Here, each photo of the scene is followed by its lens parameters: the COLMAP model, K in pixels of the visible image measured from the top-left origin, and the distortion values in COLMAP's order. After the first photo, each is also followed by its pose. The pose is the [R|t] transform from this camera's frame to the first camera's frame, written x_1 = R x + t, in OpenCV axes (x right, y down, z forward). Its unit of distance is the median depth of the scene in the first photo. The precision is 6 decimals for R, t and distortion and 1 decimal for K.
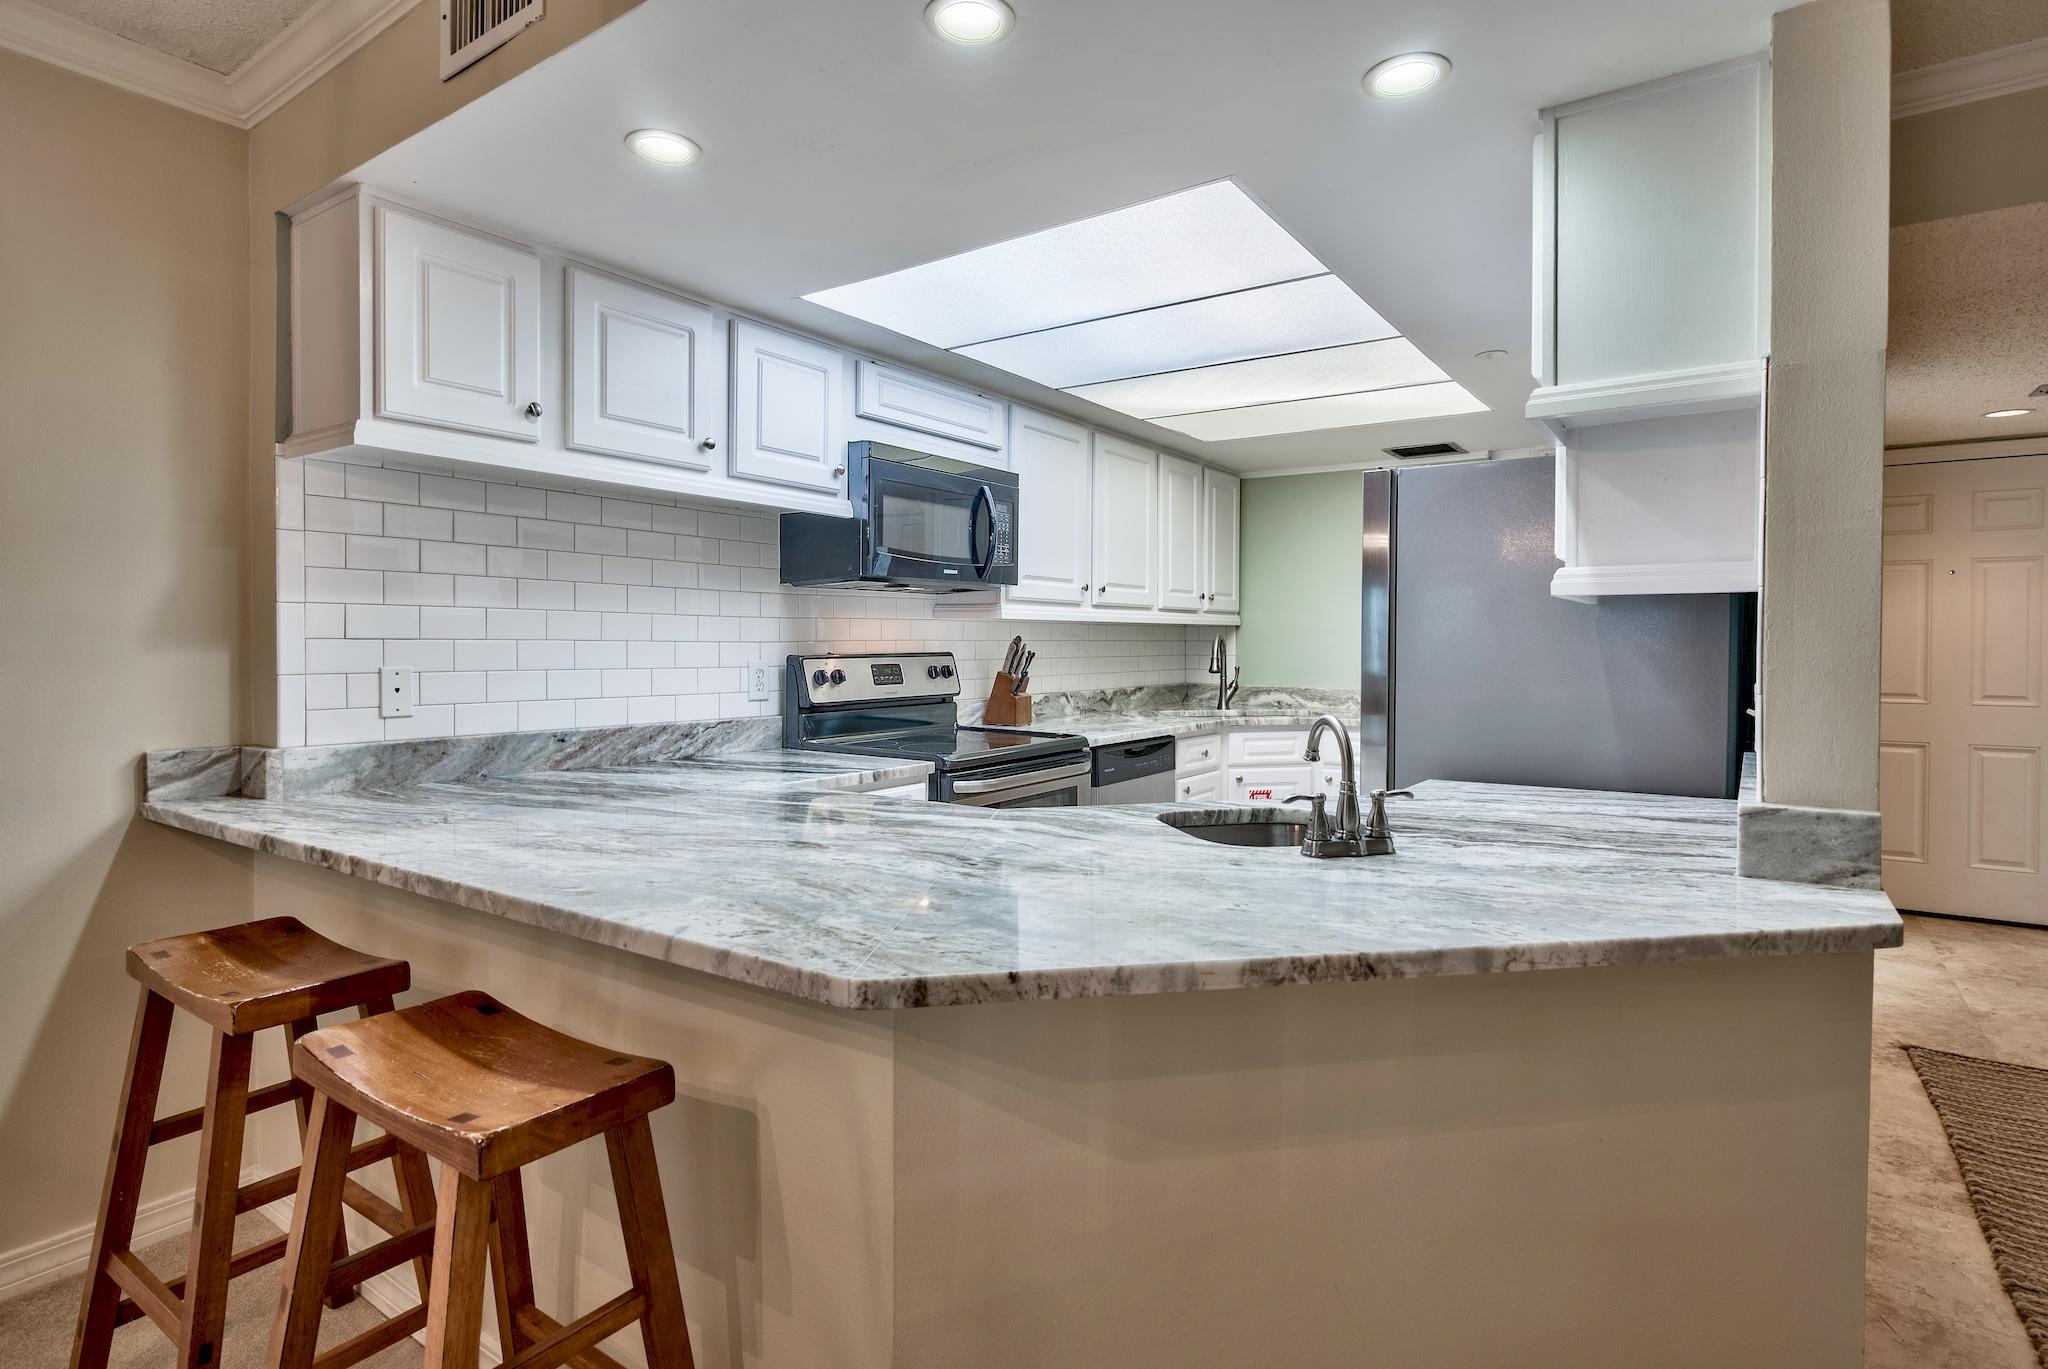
lens RADIAL K [[1056.8, 0, 1040.5], [0, 1056.8, 623.3], [0, 0, 1]] dist [-0.007379, 0.000689]
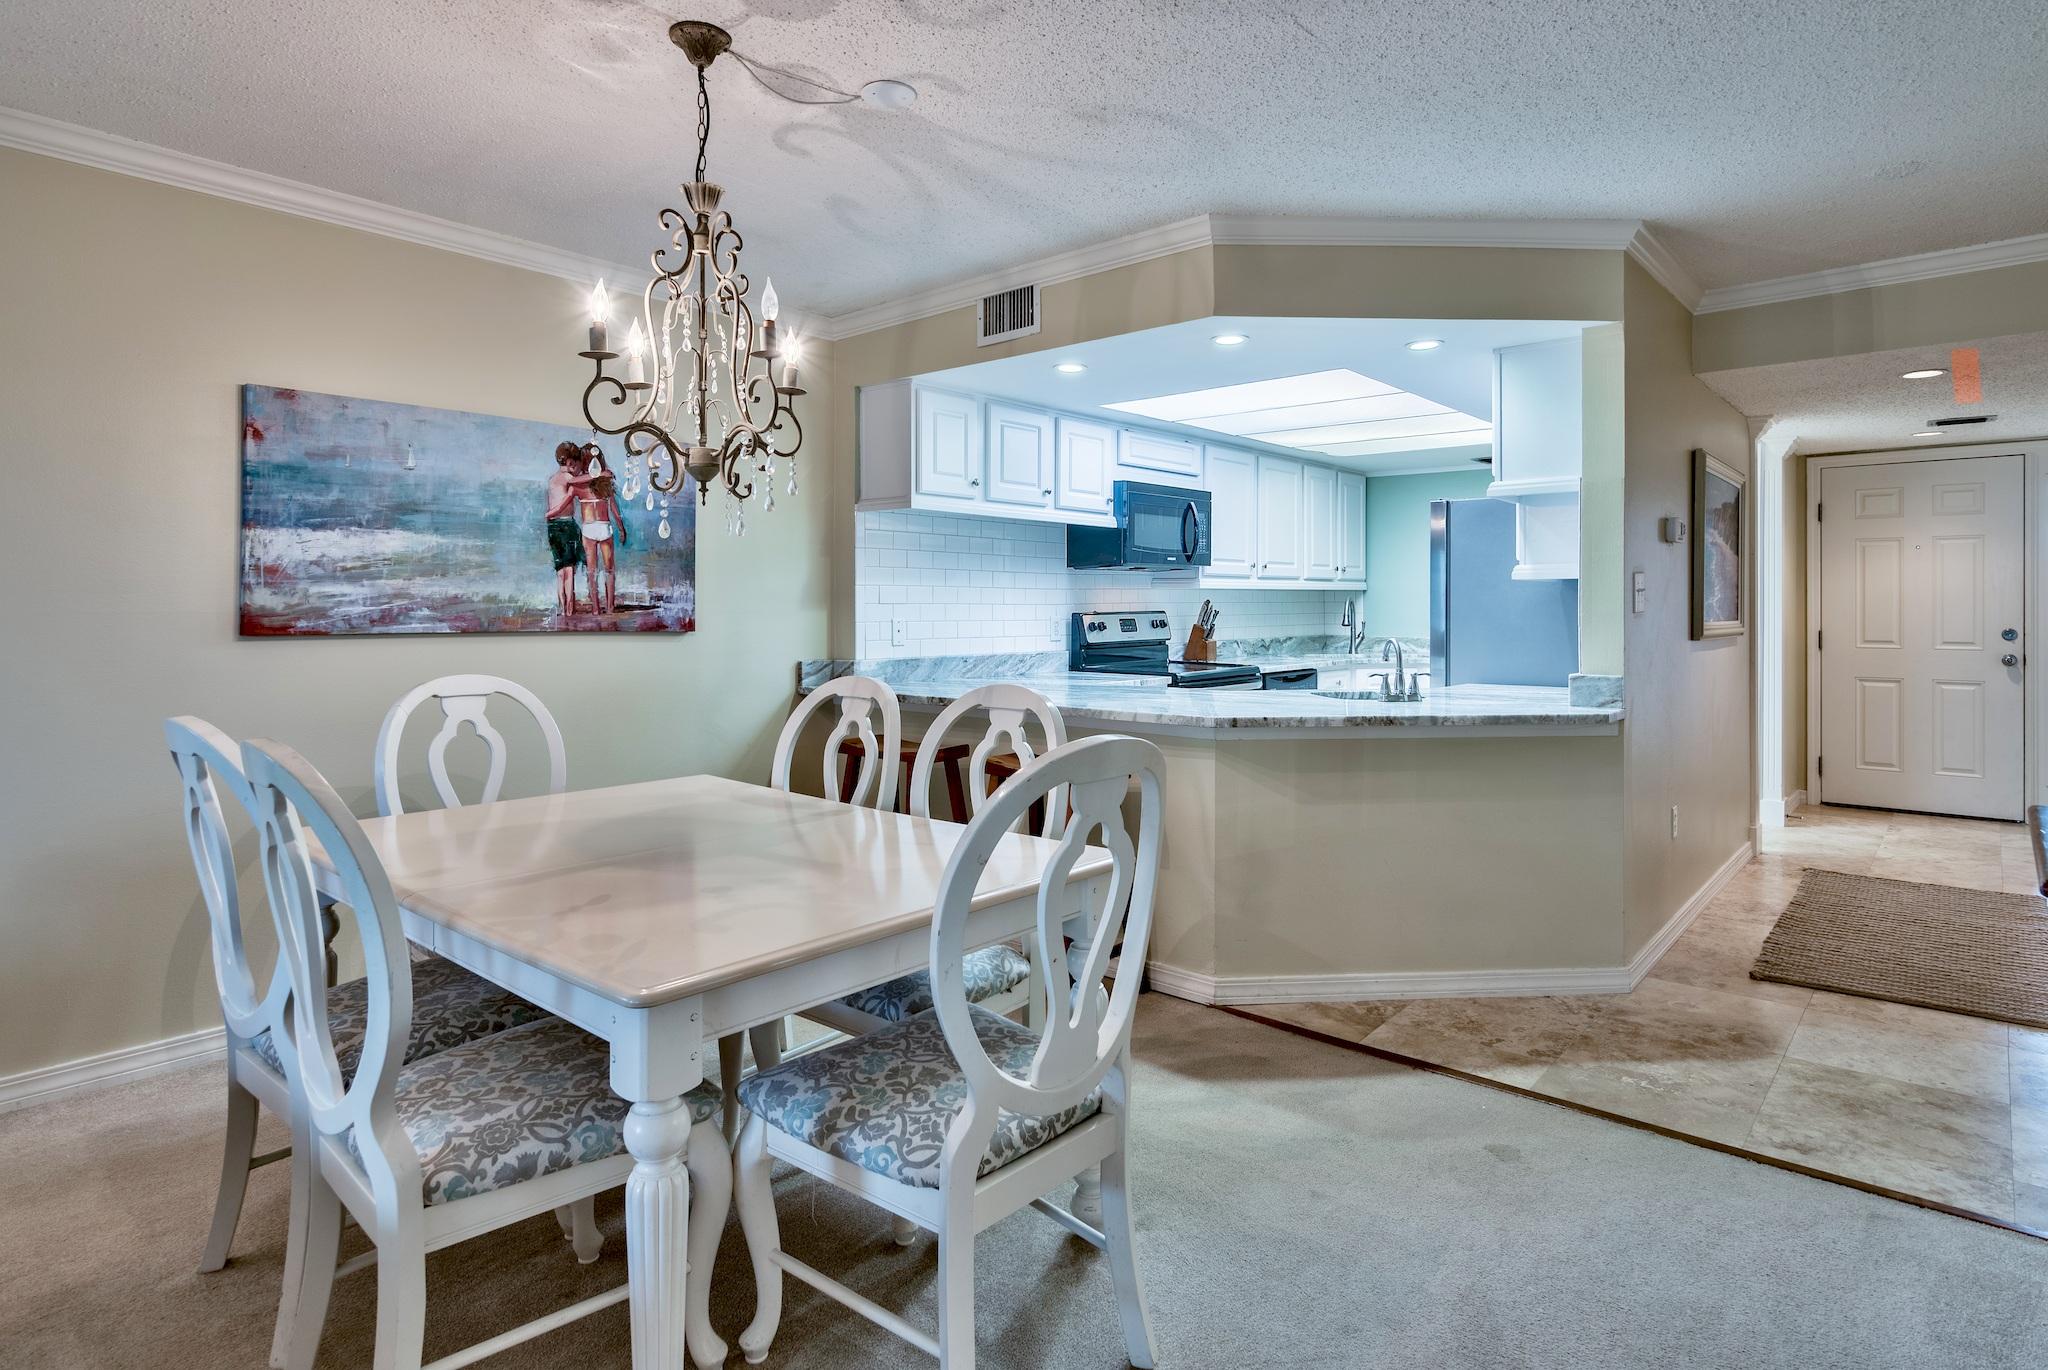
lens RADIAL K [[1117.4, 0, 1087.4], [0, 1117.4, 596.6], [0, 0, 1]] dist [-0.006790, -0.004225]
pose [[0.997352, -0.003766, -0.072630, -0.086297], [0.004679, 0.999912, 0.012392, -0.013864], [0.072577, -0.012699, 0.997282, -0.628716]]
